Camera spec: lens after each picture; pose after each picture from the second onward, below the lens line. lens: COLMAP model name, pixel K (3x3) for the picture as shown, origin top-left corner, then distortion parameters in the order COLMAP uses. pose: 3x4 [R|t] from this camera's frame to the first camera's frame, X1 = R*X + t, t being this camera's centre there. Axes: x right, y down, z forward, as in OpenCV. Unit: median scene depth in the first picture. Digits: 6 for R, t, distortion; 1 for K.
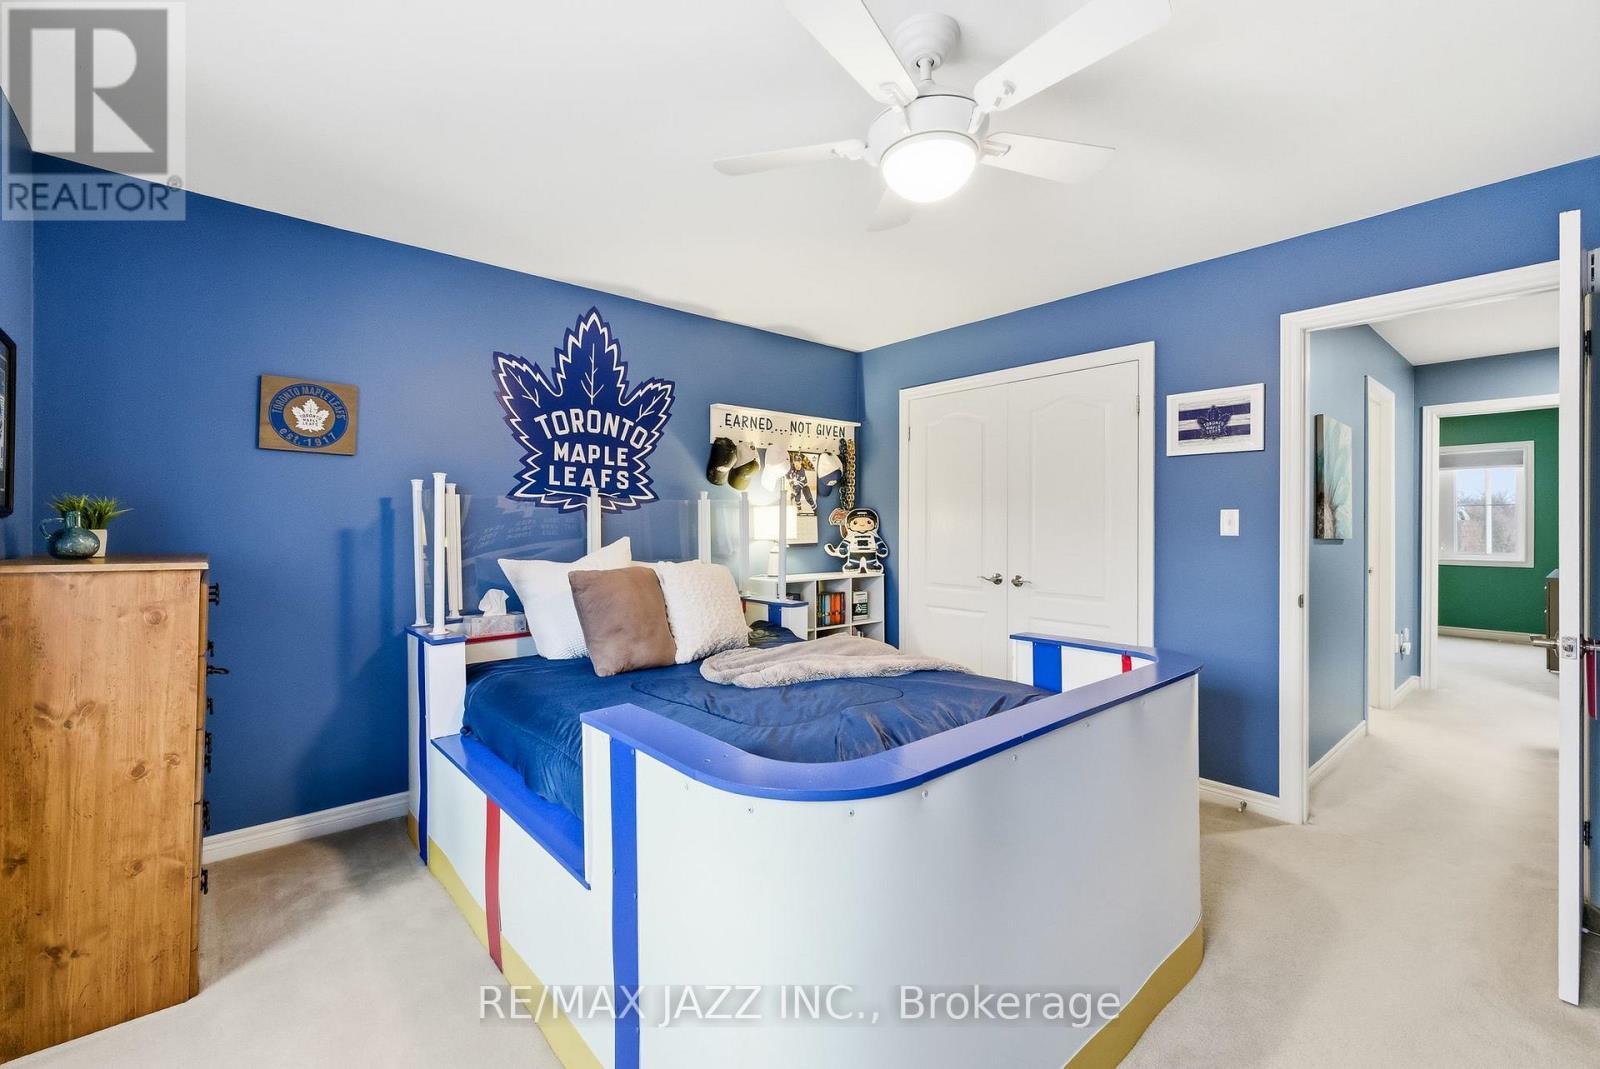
lens RADIAL K [[670.5, 0, 797.7], [0, 670.5, 530.1], [0, 0, 1]] dist [-0.004090, -0.000302]
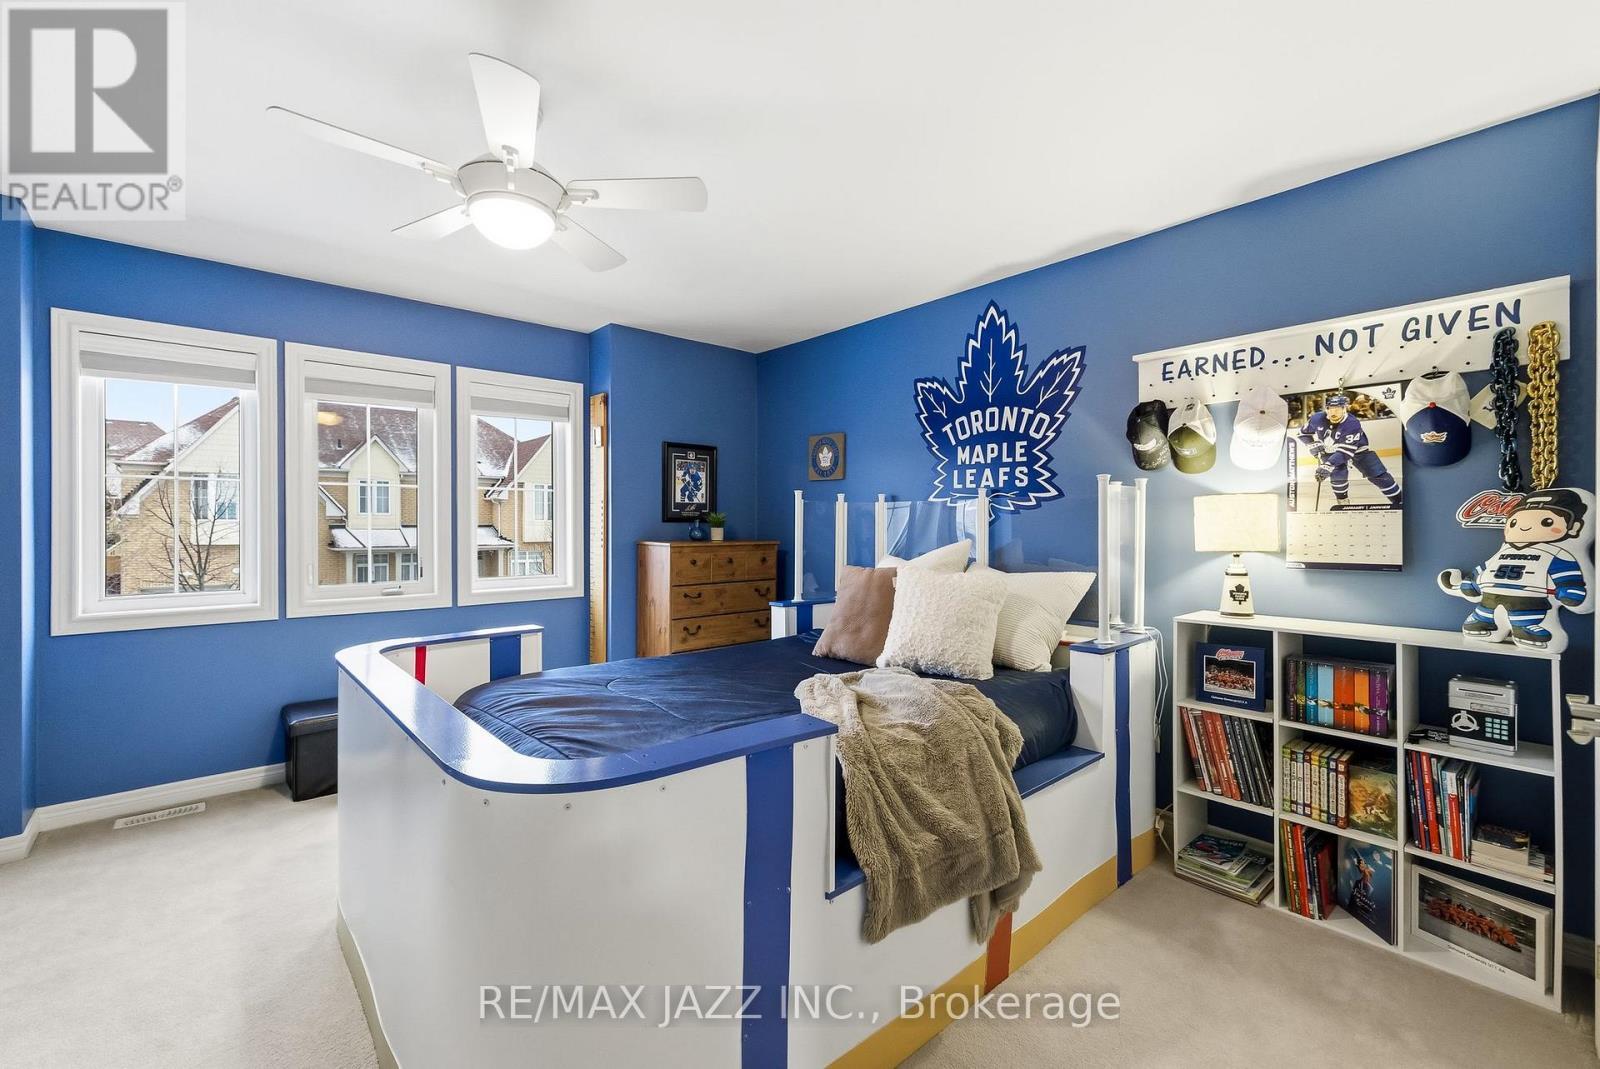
lens RADIAL K [[670.5, 0, 798.2], [0, 670.5, 527.9], [0, 0, 1]] dist [-0.004090, -0.000302]
pose [[-0.003620, 0.007815, -0.999963, 0.644424], [-0.005072, 0.999956, 0.007833, -0.011467], [0.999981, 0.005100, -0.003580, 0.705160]]
